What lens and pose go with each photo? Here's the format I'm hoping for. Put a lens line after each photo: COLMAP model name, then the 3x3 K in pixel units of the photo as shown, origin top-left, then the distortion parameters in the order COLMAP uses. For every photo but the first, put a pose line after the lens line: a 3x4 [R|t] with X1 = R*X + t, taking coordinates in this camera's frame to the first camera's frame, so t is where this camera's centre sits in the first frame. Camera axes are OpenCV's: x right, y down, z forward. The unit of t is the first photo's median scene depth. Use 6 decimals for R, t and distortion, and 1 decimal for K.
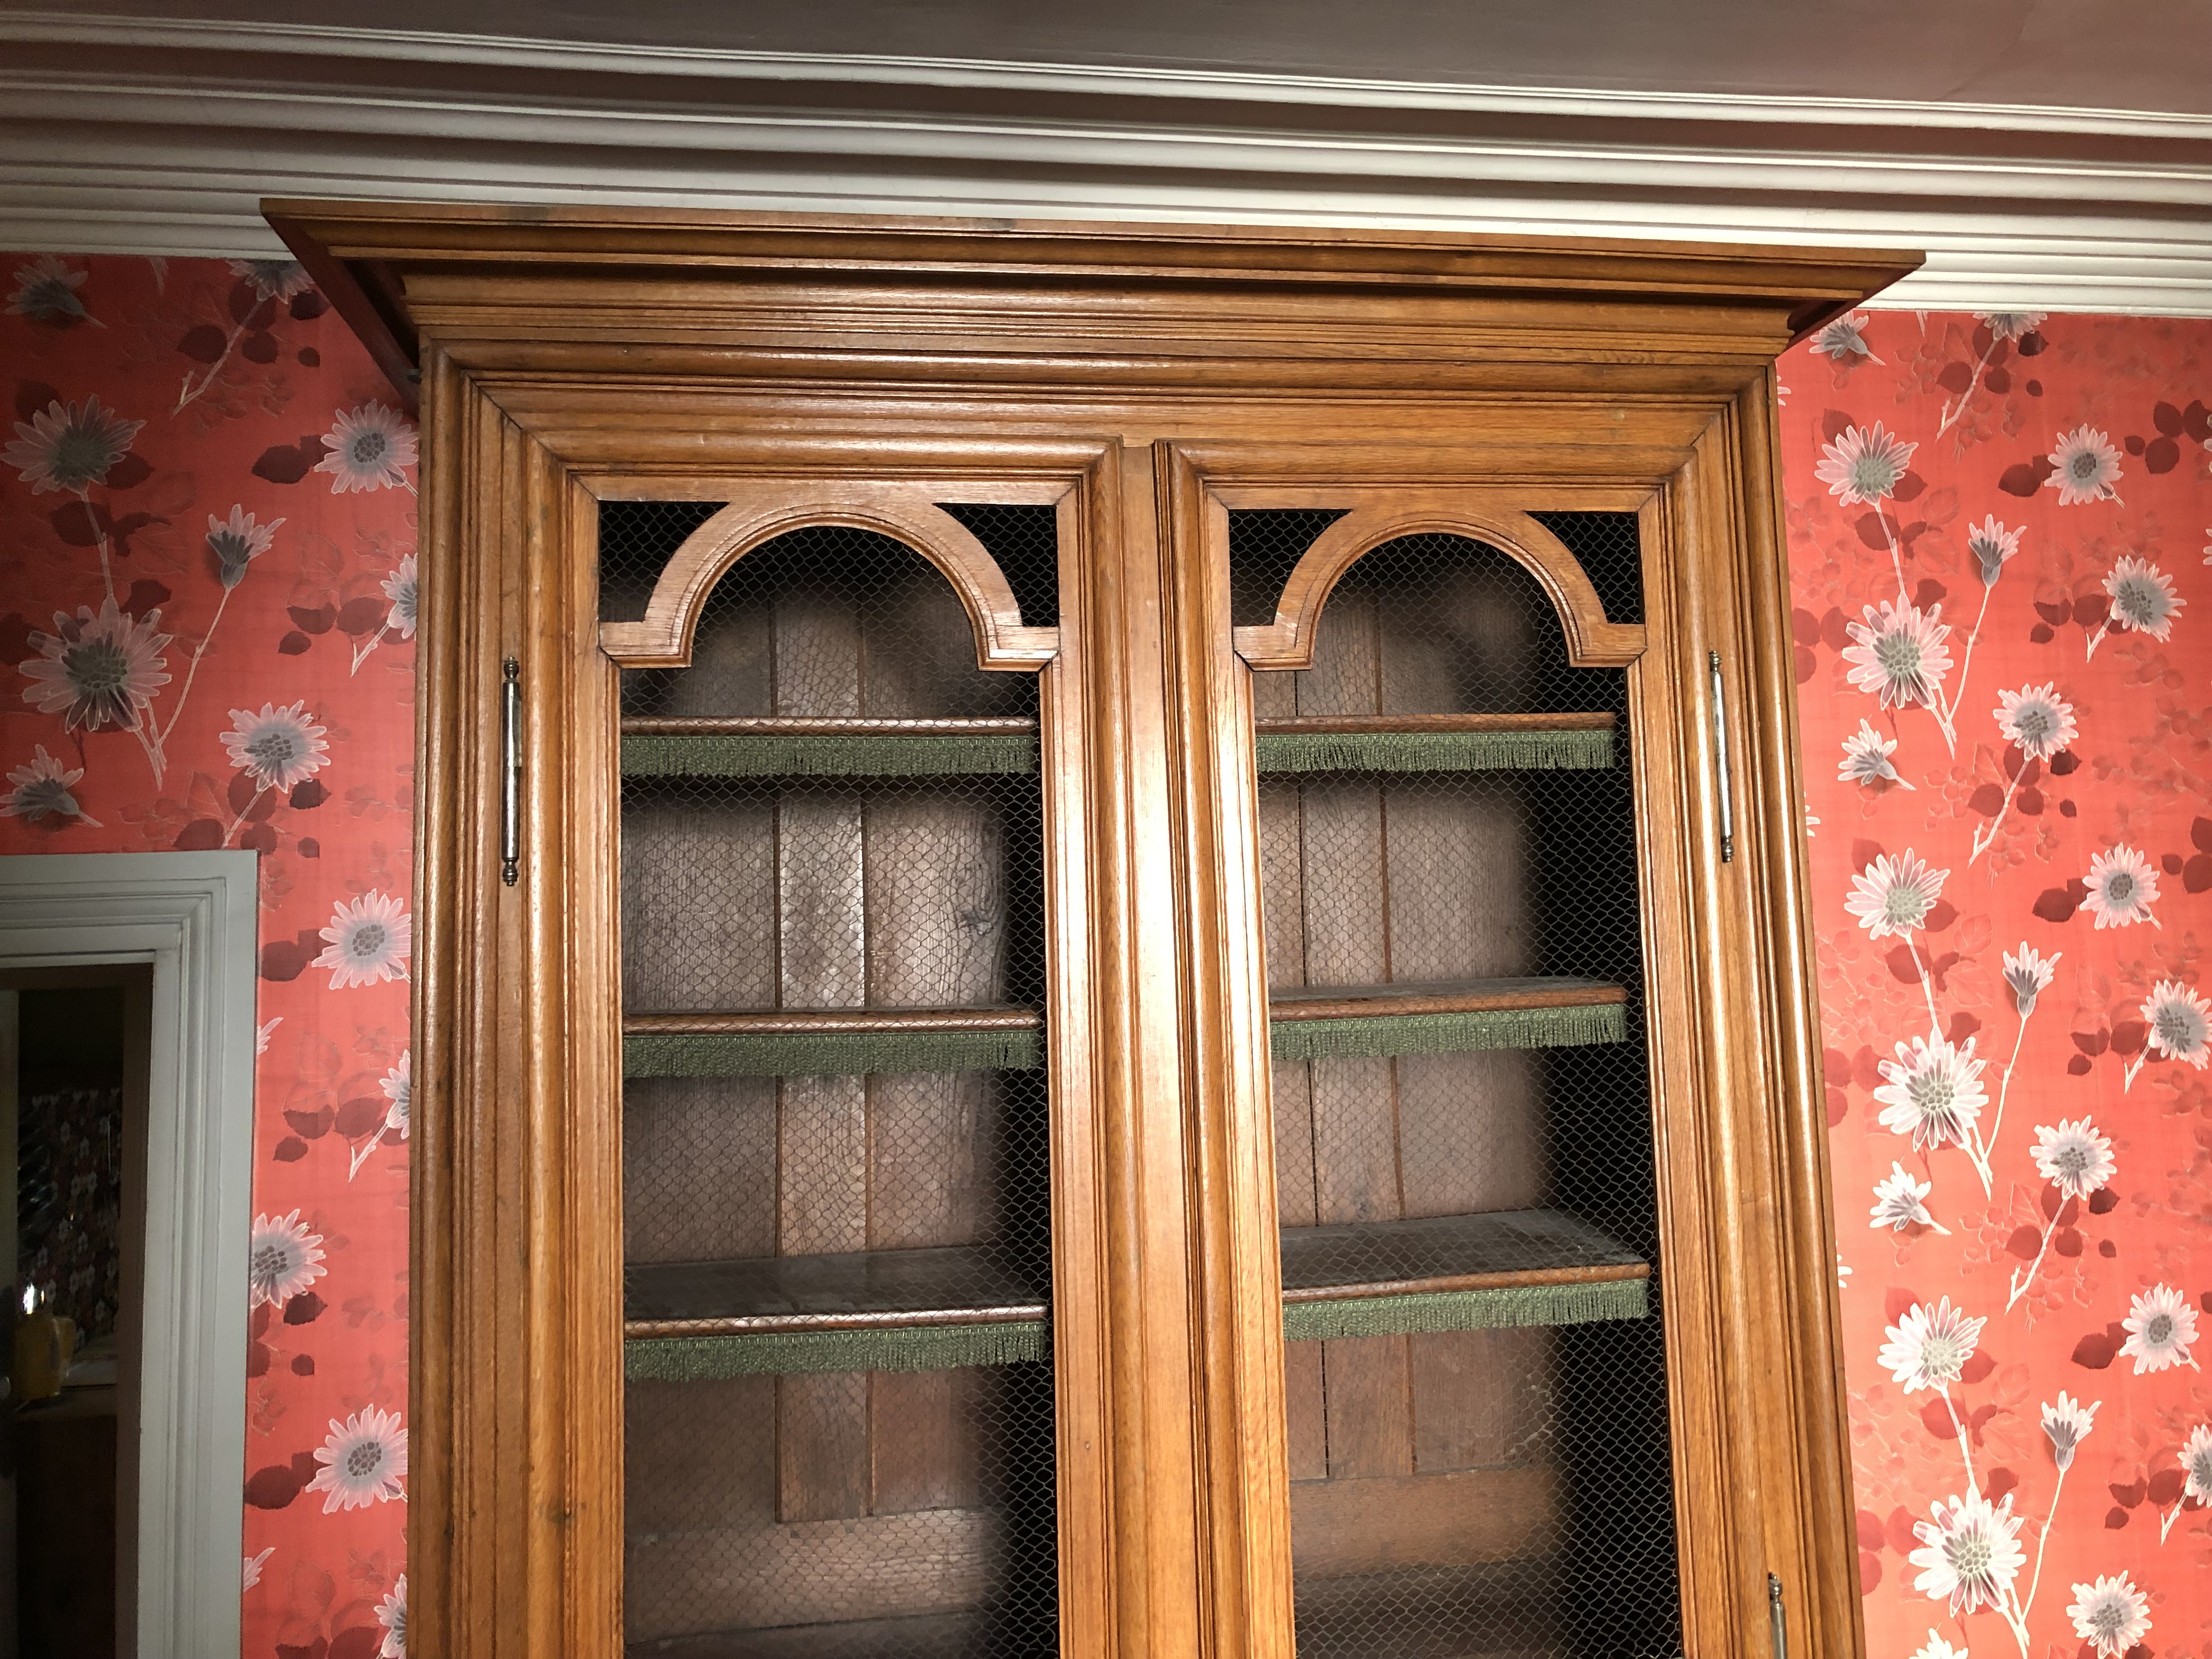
lens RADIAL K [[1827.1, 0, 1116.2], [0, 1827.1, 823.6], [0, 0, 1]] dist [0.024006, -0.006987]
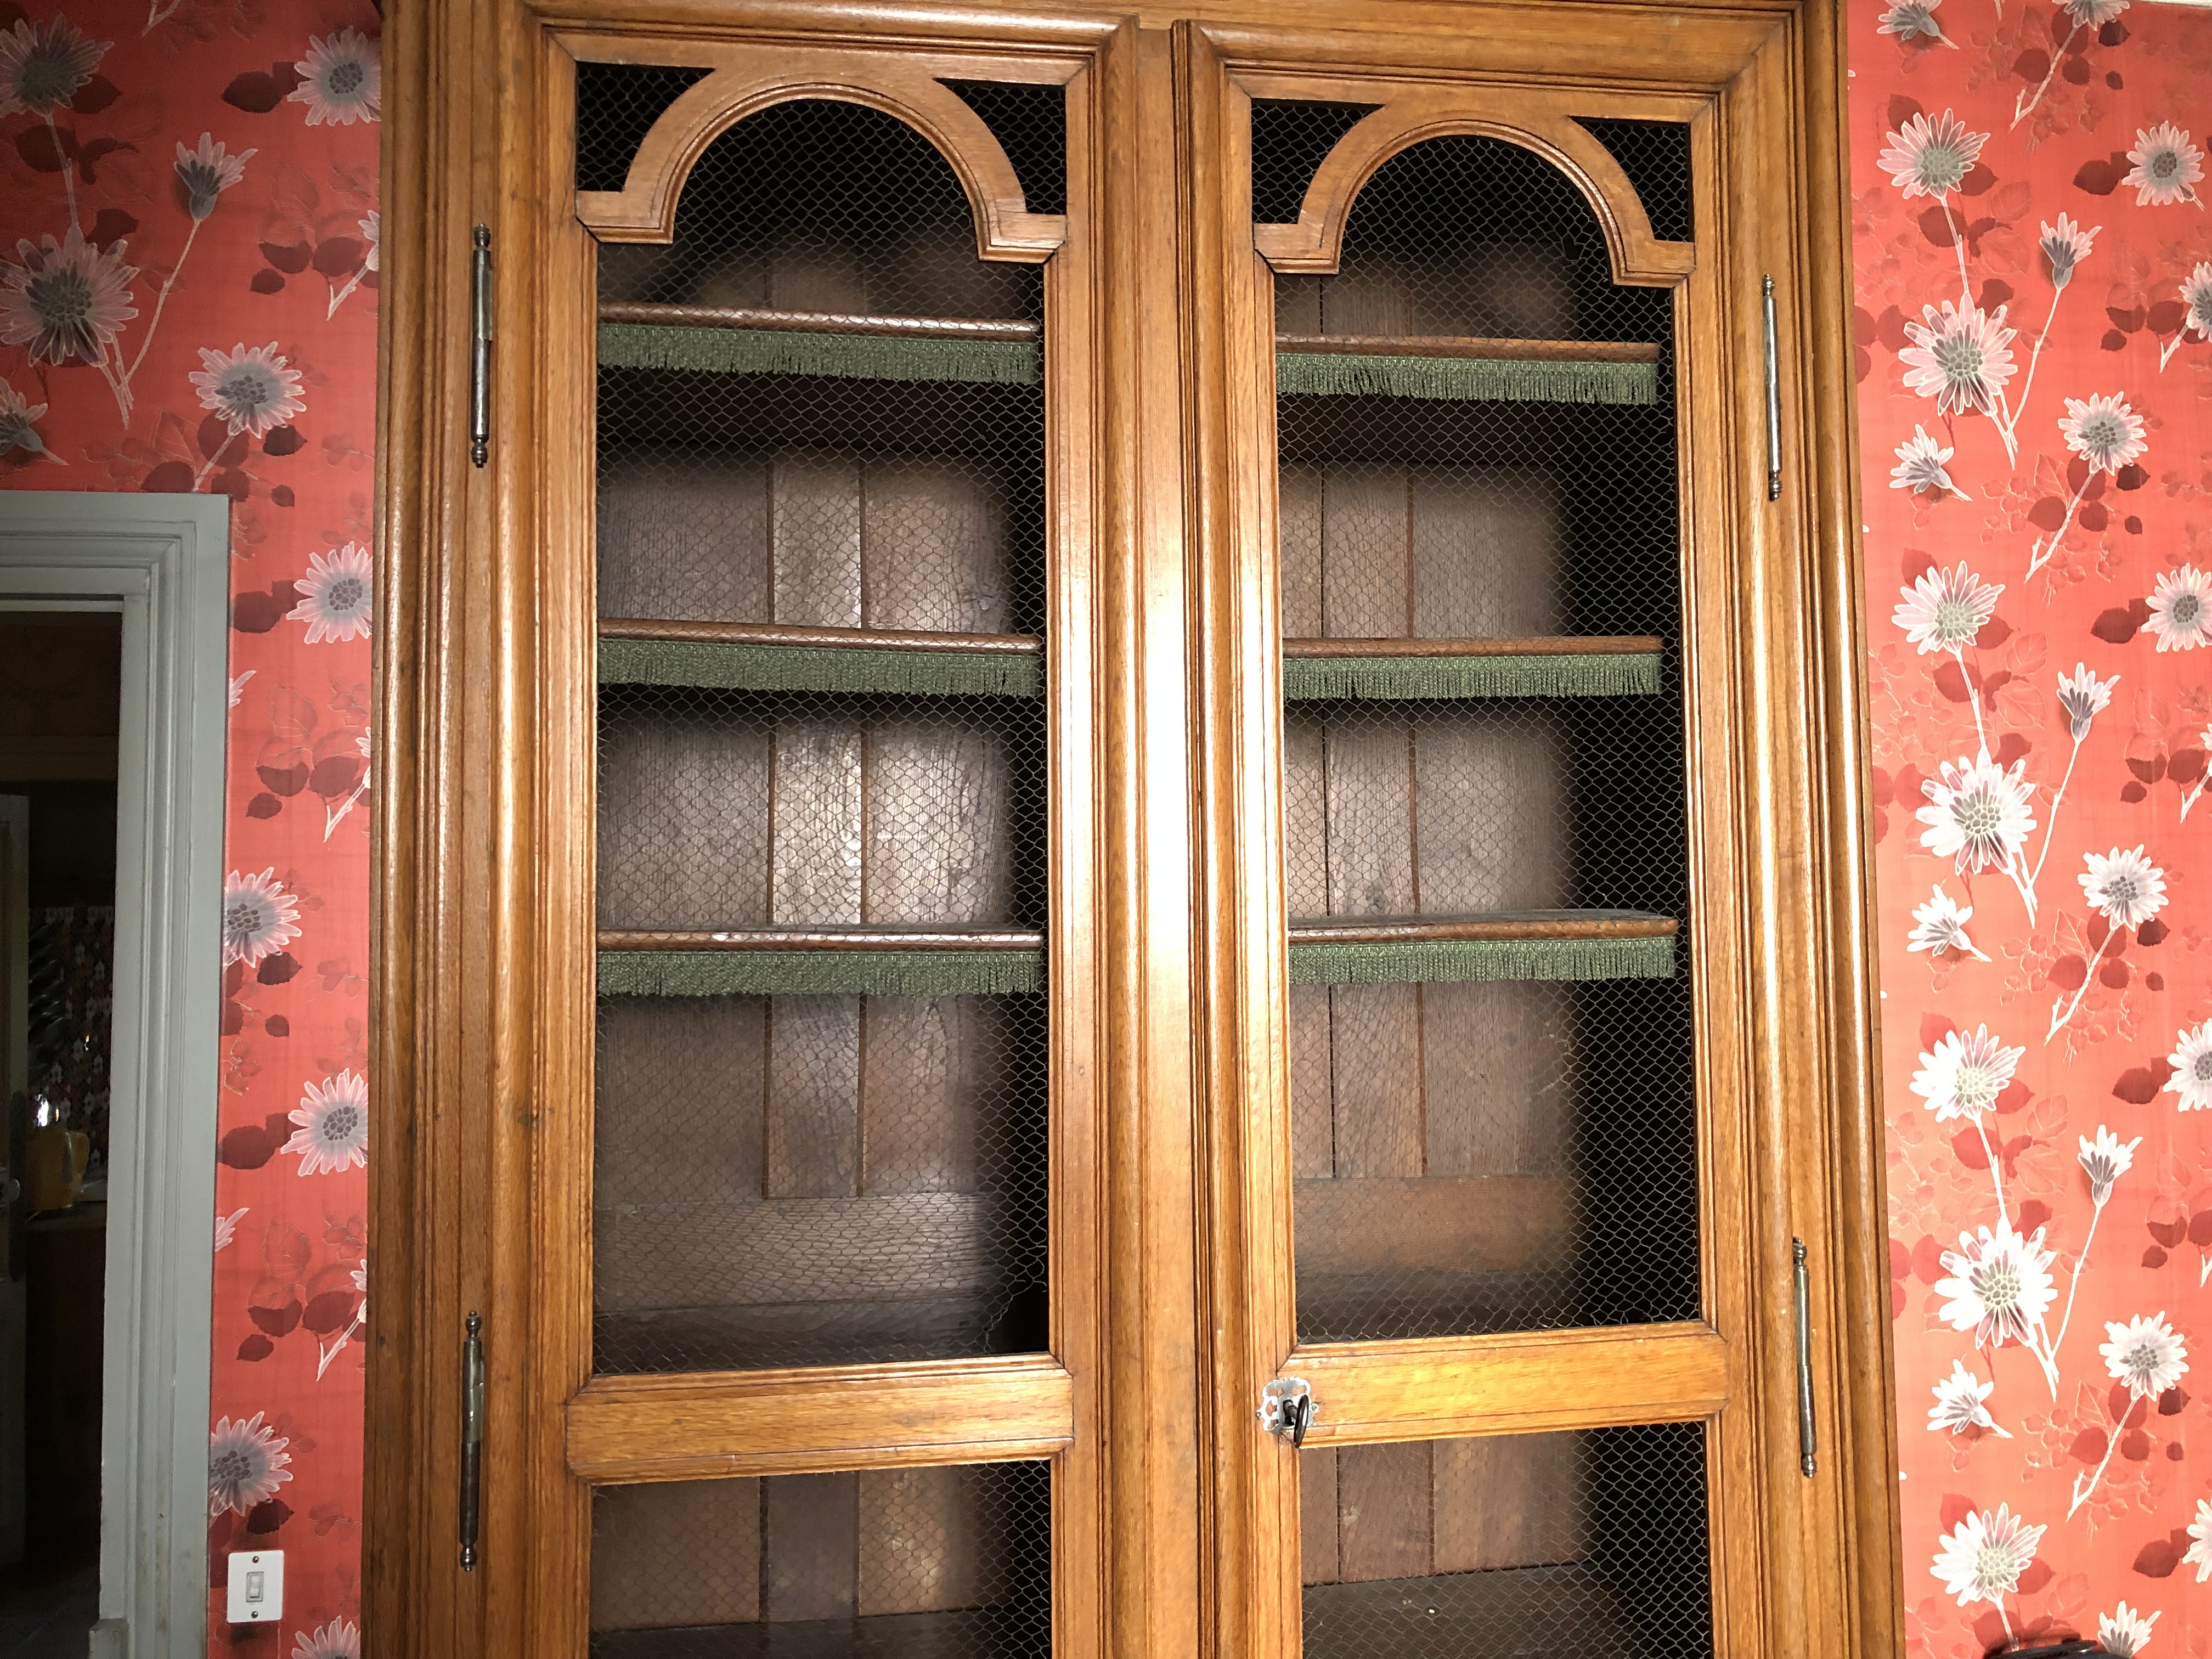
lens RADIAL K [[1827.1, 0, 1116.9], [0, 1827.1, 818.7], [0, 0, 1]] dist [0.024006, -0.006987]
pose [[0.999741, 0.018282, -0.013585, 0.012546], [-0.017738, 0.999076, 0.039144, 0.160978], [0.014288, -0.038893, 0.999141, 0.051441]]
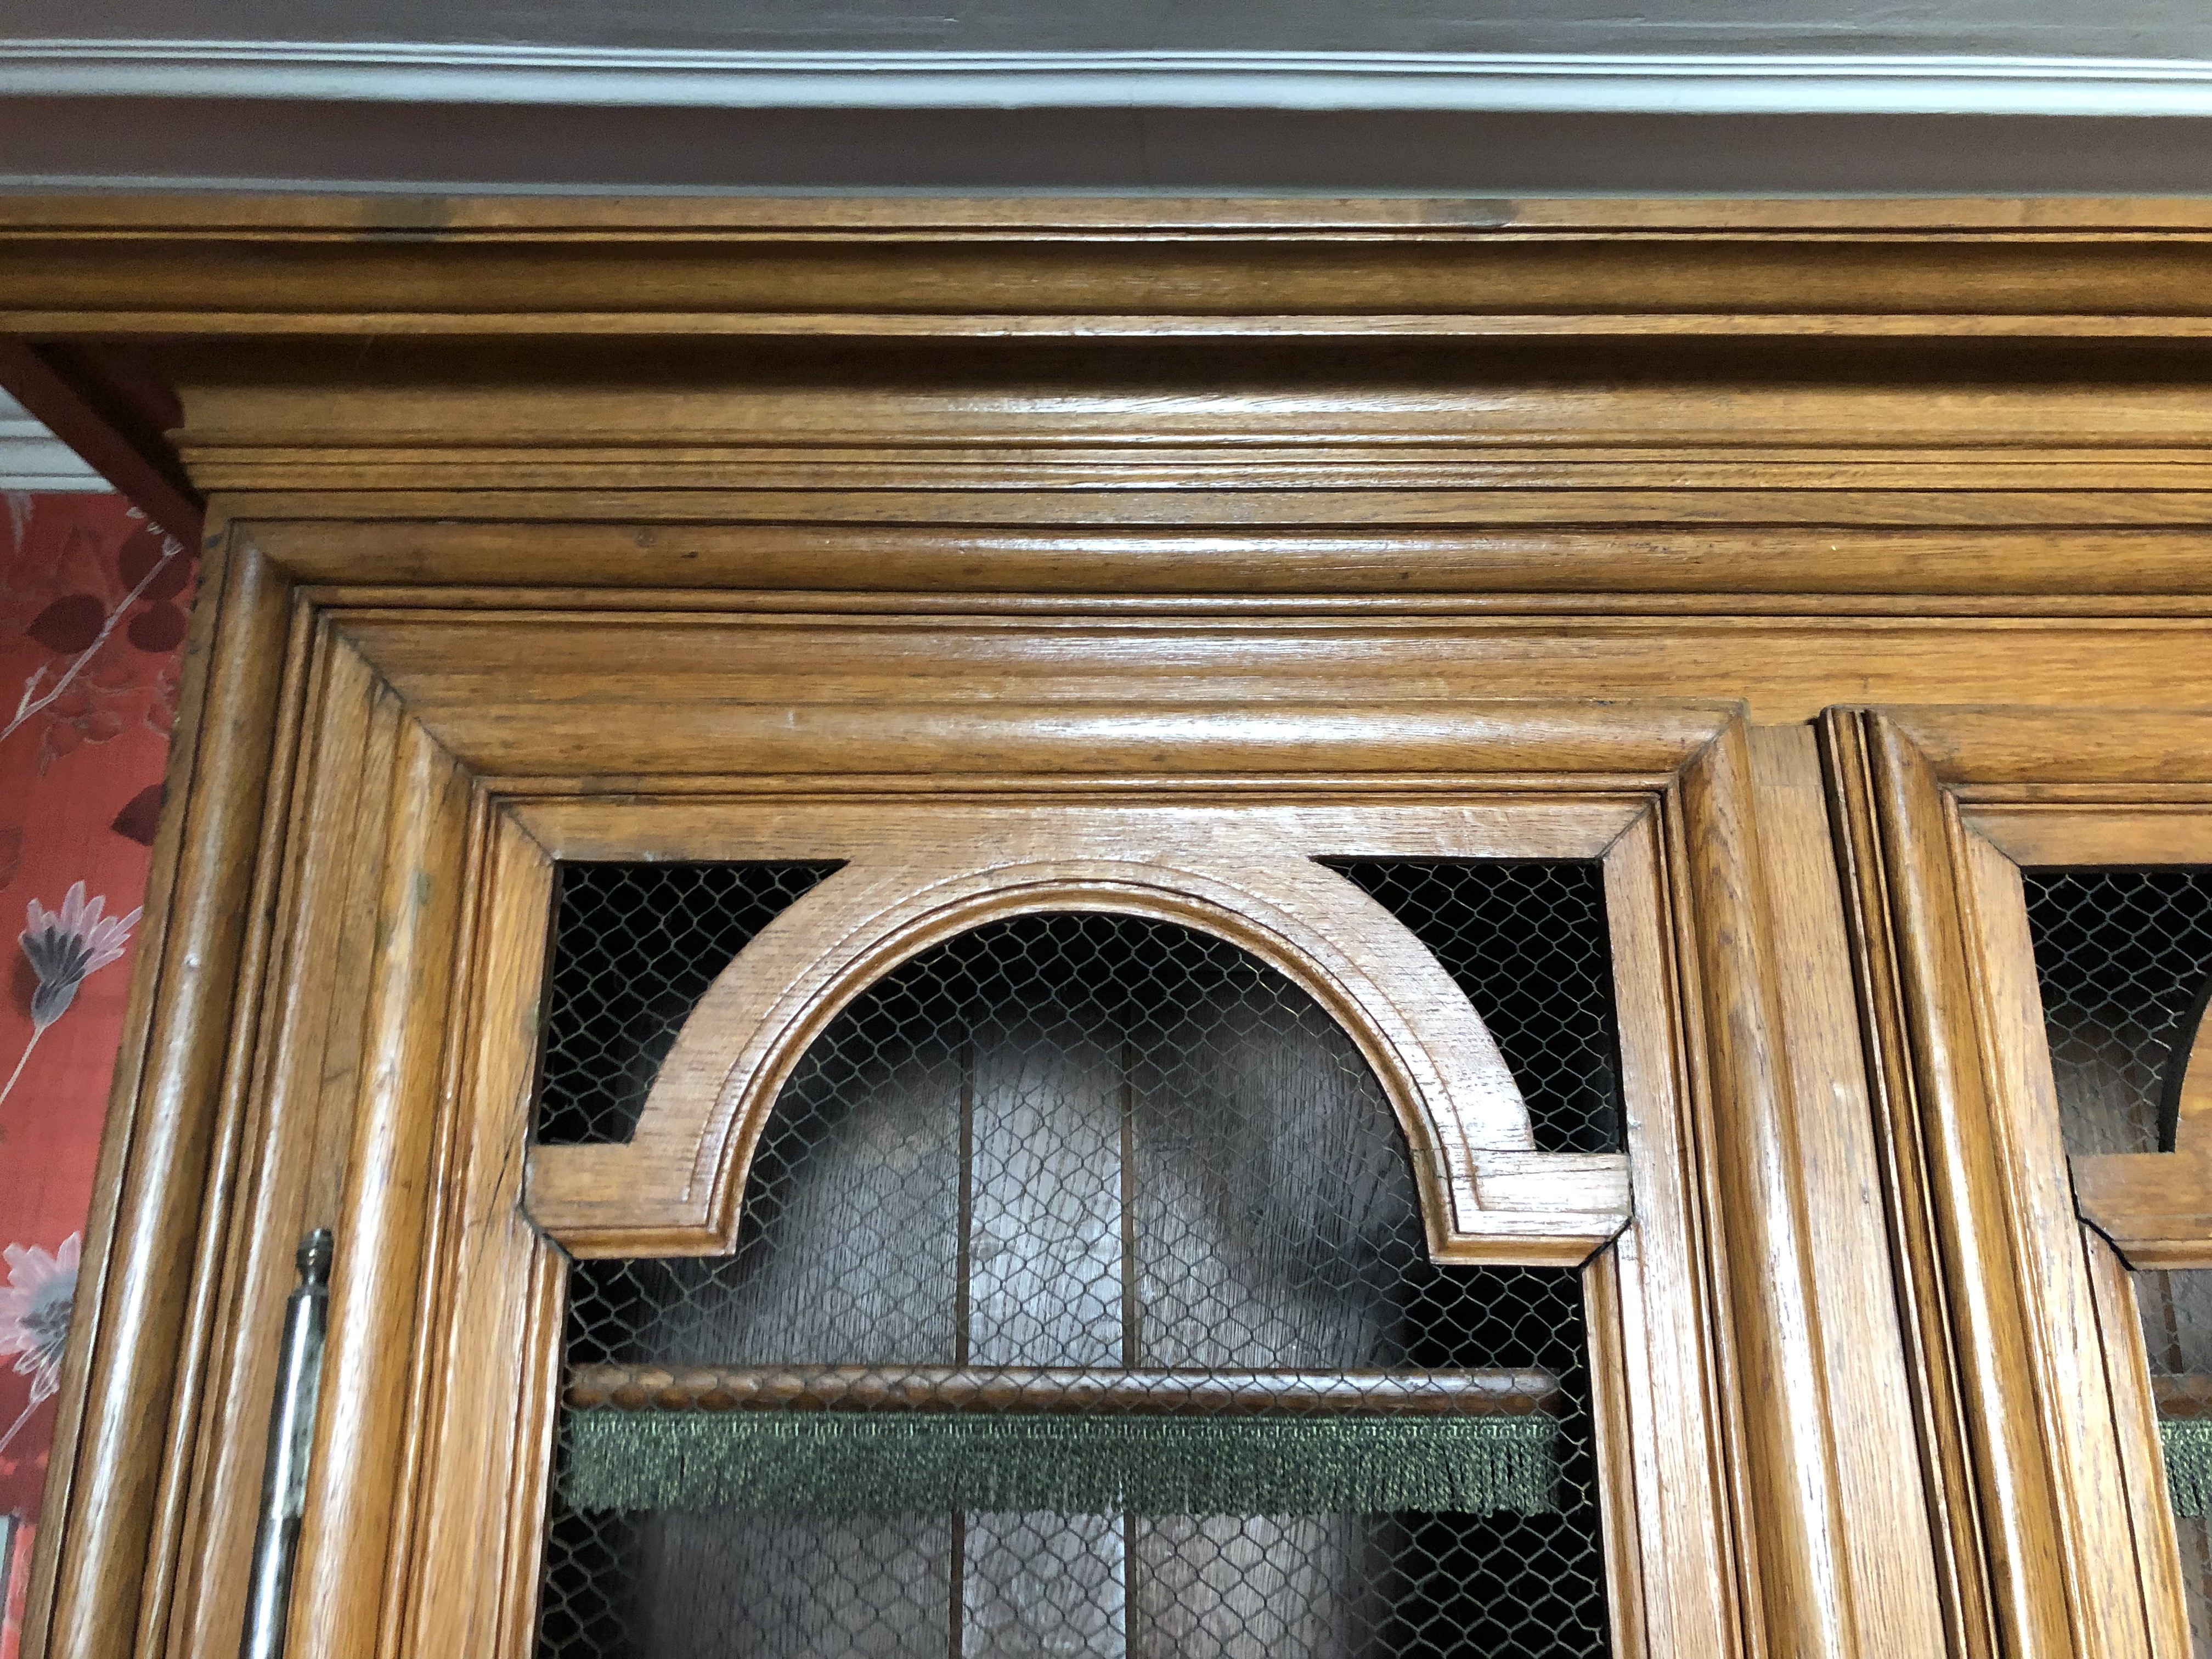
lens RADIAL K [[1827.1, 0, 1104.6], [0, 1827.1, 820.3], [0, 0, 1]] dist [0.024006, -0.006987]
pose [[0.990126, -0.013965, -0.139482, -0.087175], [-0.014741, 0.979136, -0.202671, -0.094439], [0.139402, 0.202726, 0.969262, 0.566327]]
